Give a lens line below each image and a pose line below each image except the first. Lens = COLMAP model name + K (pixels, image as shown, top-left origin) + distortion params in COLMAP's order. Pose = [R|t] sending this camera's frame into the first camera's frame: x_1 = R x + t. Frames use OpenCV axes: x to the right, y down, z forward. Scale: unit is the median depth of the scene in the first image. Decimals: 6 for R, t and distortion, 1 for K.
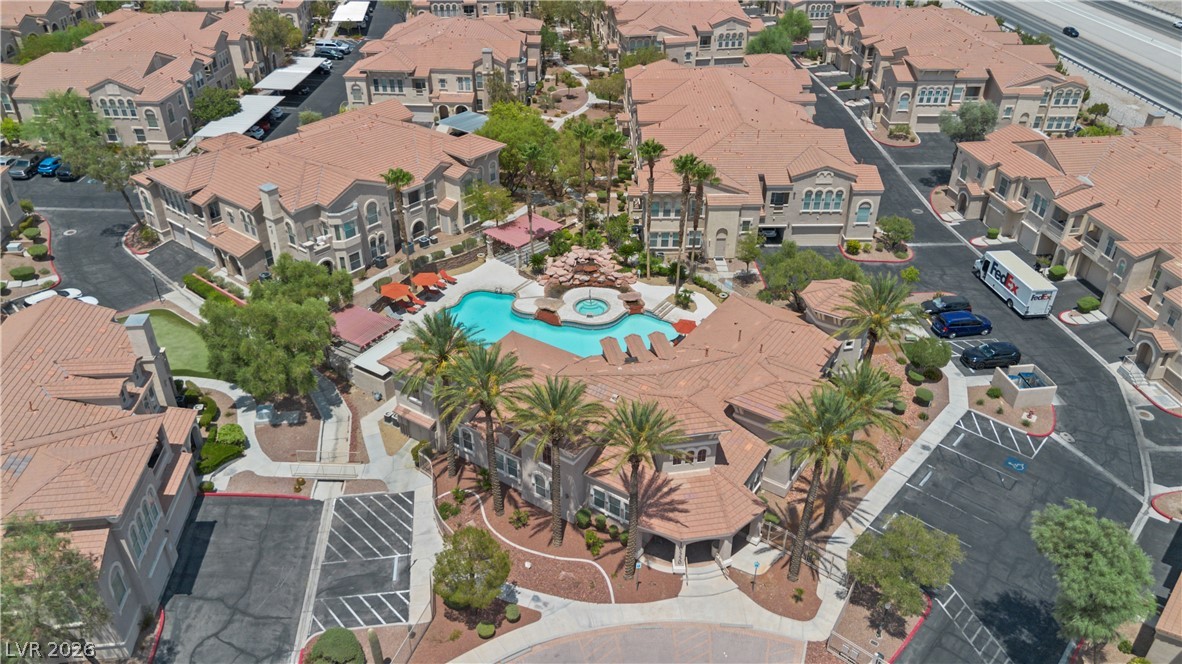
lens RADIAL K [[842.5, 0, 585.5], [0, 842.5, 328.2], [0, 0, 1]] dist [0.007261, -0.006116]
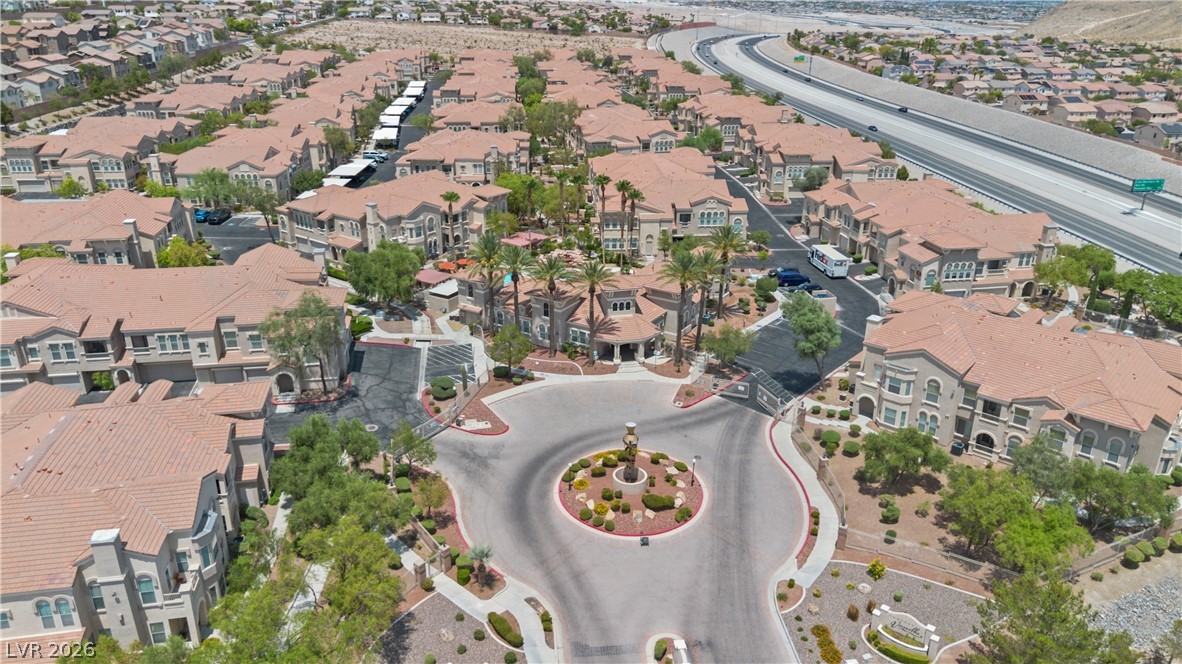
lens RADIAL K [[842.5, 0, 585.5], [0, 842.5, 328.2], [0, 0, 1]] dist [0.007261, -0.006116]
pose [[0.999413, -0.013577, 0.031458, -0.011407], [0.018918, 0.984165, -0.176245, 0.336204], [-0.028567, 0.176737, 0.983844, -0.538039]]
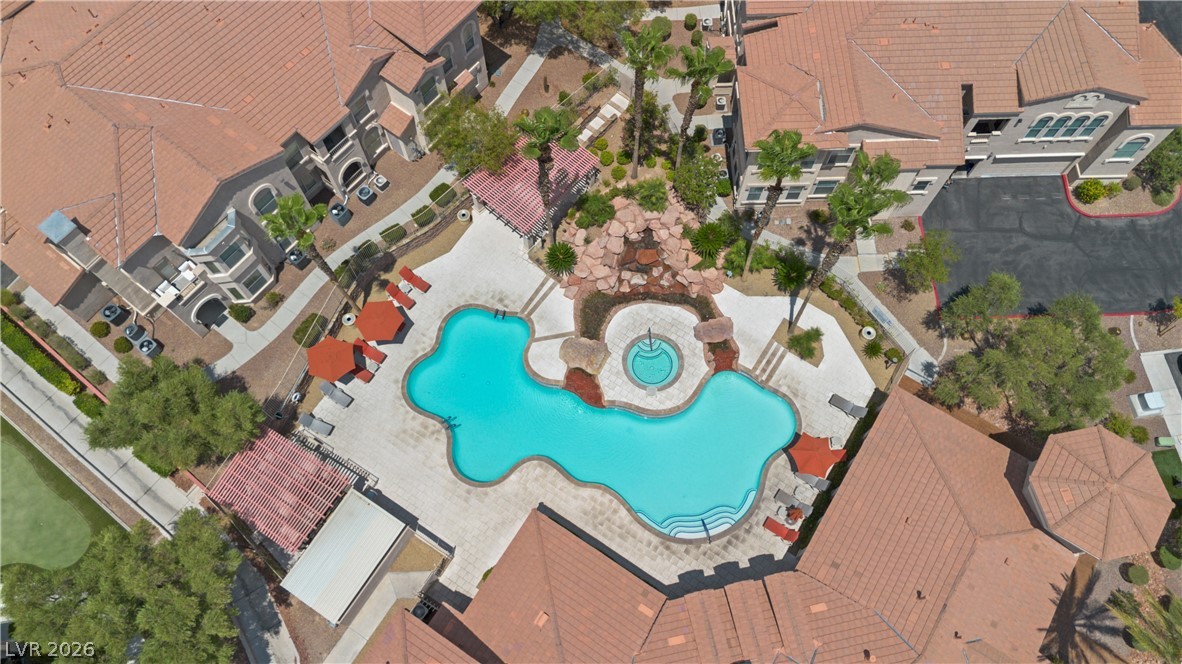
lens RADIAL K [[842.5, 0, 585.5], [0, 842.5, 328.2], [0, 0, 1]] dist [0.007261, -0.006116]
pose [[0.999861, -0.014364, -0.008522, -0.034426], [0.016647, 0.816021, 0.577783, -0.378141], [-0.001345, -0.577844, 0.816146, 0.475749]]
